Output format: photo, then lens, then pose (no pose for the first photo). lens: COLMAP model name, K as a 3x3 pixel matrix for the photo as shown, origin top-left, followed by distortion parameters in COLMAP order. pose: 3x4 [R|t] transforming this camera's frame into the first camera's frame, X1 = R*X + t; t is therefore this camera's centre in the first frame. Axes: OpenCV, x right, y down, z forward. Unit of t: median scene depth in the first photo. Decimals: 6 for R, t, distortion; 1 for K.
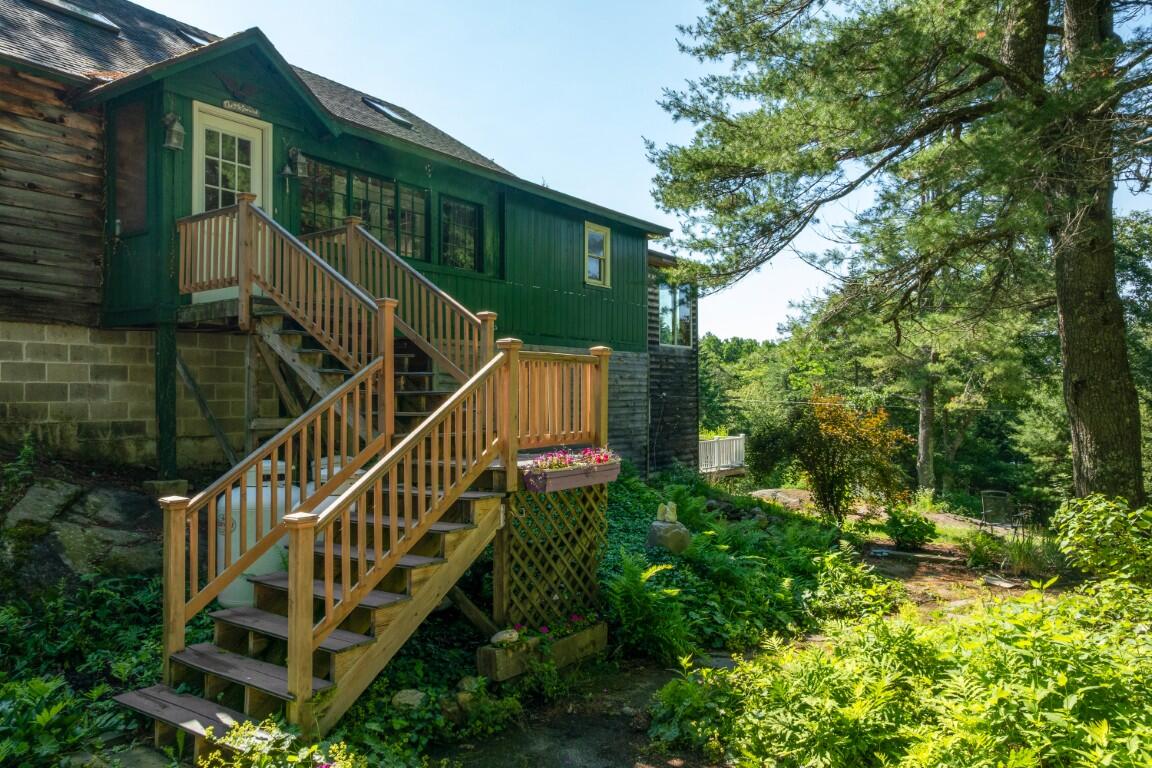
lens RADIAL K [[803.1, 0, 576.4], [0, 803.1, 384.2], [0, 0, 1]] dist [-0.004027, 0.005077]
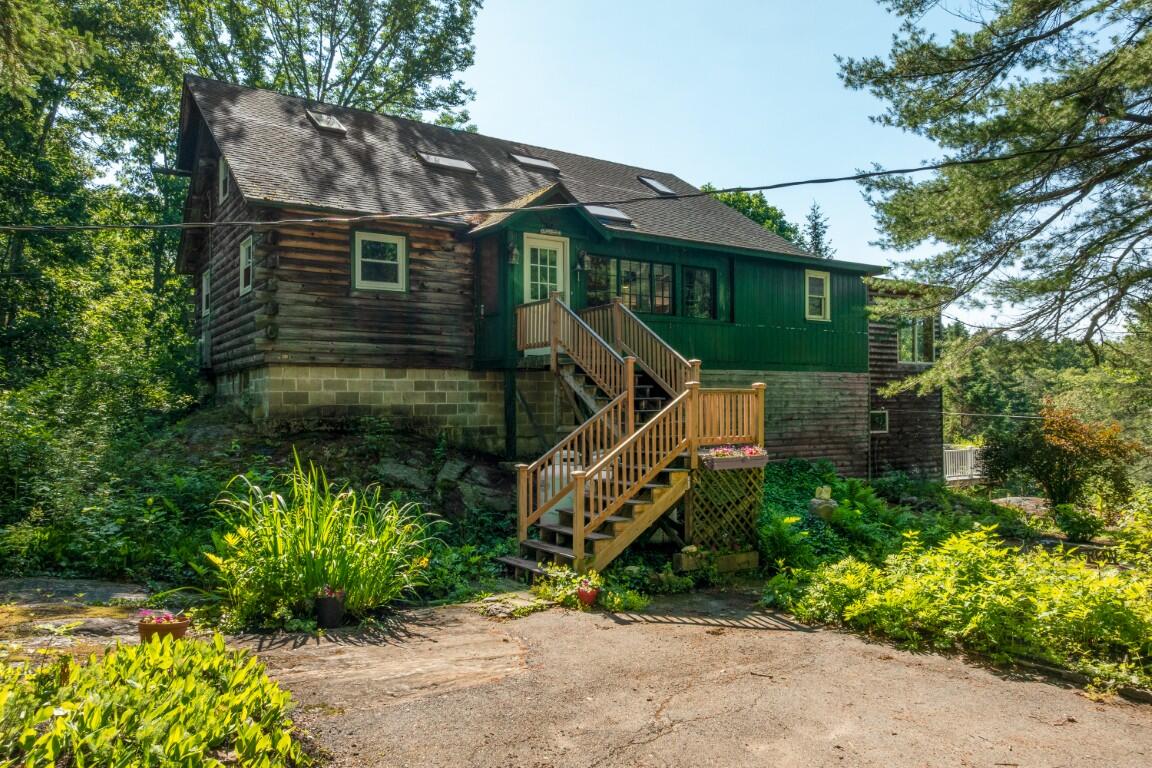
lens RADIAL K [[803.1, 0, 575.0], [0, 803.1, 386.4], [0, 0, 1]] dist [-0.004027, 0.005077]
pose [[0.933817, -0.008677, -0.357645, 0.261473], [0.006295, 0.999950, -0.007826, -0.029726], [0.357695, 0.005057, 0.933825, -0.630234]]
